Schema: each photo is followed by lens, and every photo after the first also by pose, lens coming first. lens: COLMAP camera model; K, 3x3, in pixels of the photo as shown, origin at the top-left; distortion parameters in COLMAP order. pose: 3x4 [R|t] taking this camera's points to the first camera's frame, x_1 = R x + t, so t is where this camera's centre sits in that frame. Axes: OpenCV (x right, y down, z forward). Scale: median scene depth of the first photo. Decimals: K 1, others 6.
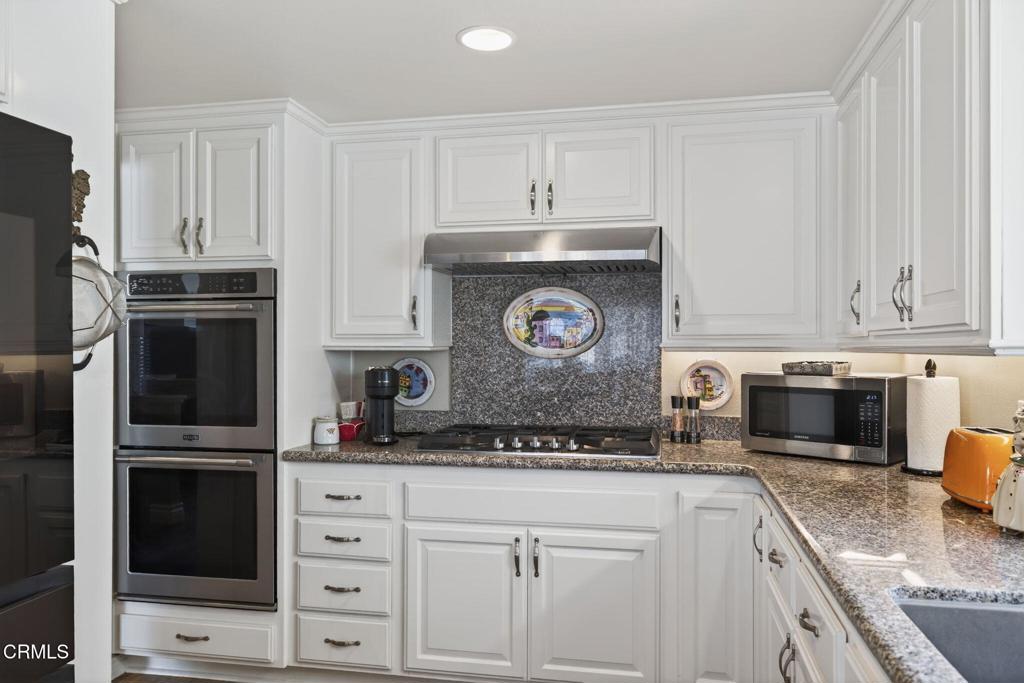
lens RADIAL K [[747.2, 0, 514.7], [0, 747.2, 346.2], [0, 0, 1]] dist [0.005935, 0.002955]
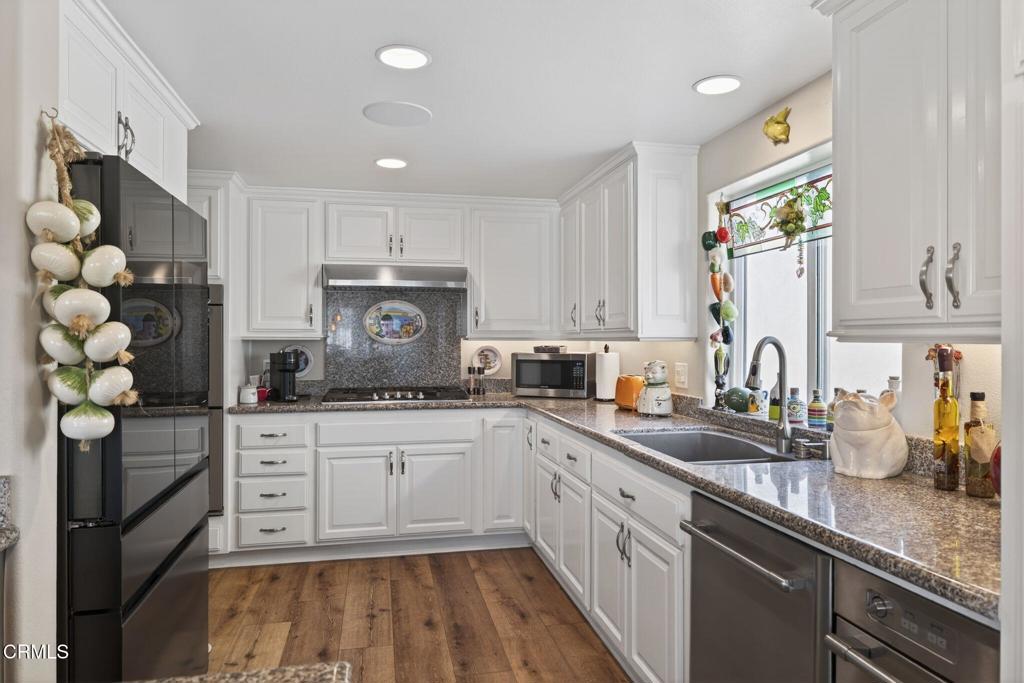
lens RADIAL K [[603.9, 0, 513.3], [0, 603.9, 336.0], [0, 0, 1]] dist [0.001885, 0.000671]
pose [[0.921277, 0.003013, 0.388896, -0.256860], [-0.001694, 0.999992, -0.003735, 0.002082], [-0.388904, 0.002782, 0.921274, -0.332212]]
